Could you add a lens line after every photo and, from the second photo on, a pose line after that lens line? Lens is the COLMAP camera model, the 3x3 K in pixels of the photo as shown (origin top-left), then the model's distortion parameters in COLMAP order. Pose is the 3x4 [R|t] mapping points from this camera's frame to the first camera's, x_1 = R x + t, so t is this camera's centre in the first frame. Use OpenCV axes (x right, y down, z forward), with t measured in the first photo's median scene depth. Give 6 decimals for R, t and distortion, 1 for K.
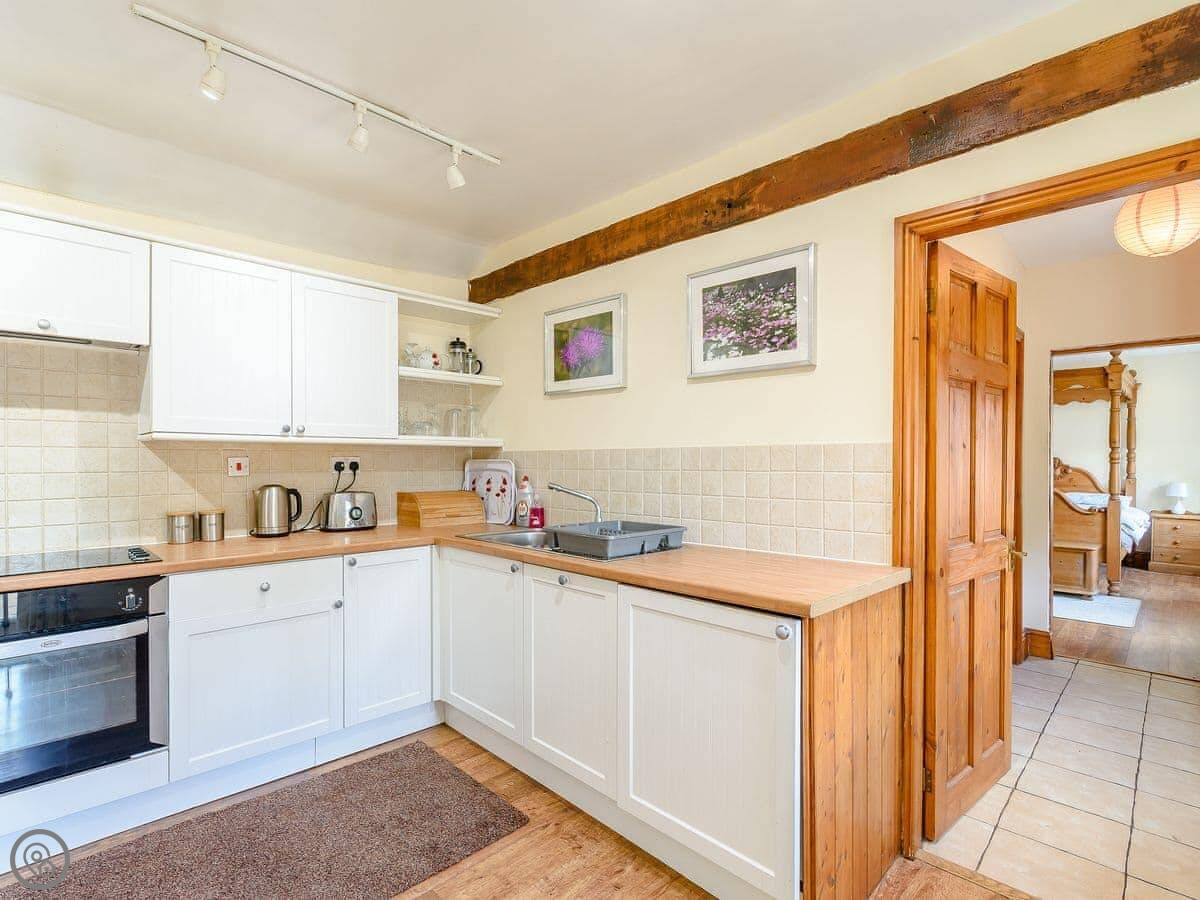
lens RADIAL K [[599.1, 0, 602.3], [0, 599.1, 463.5], [0, 0, 1]] dist [0.001497, -0.000442]
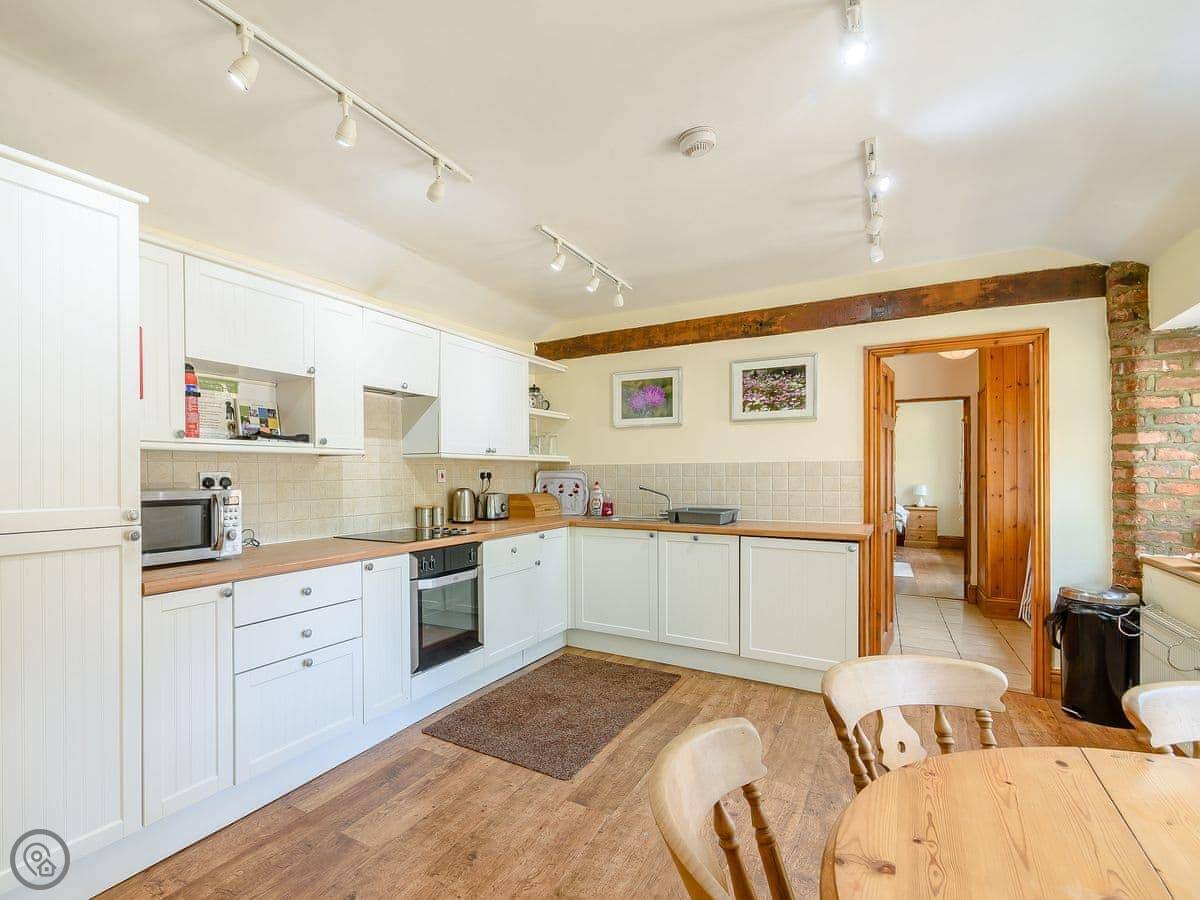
lens RADIAL K [[567.5, 0, 551.0], [0, 567.5, 474.4], [0, 0, 1]] dist [0.001107, -0.000332]
pose [[0.974184, -0.004876, 0.225705, -0.731936], [0.005140, 0.999987, -0.000580, 0.004275], [-0.225699, 0.001725, 0.974196, -0.454622]]
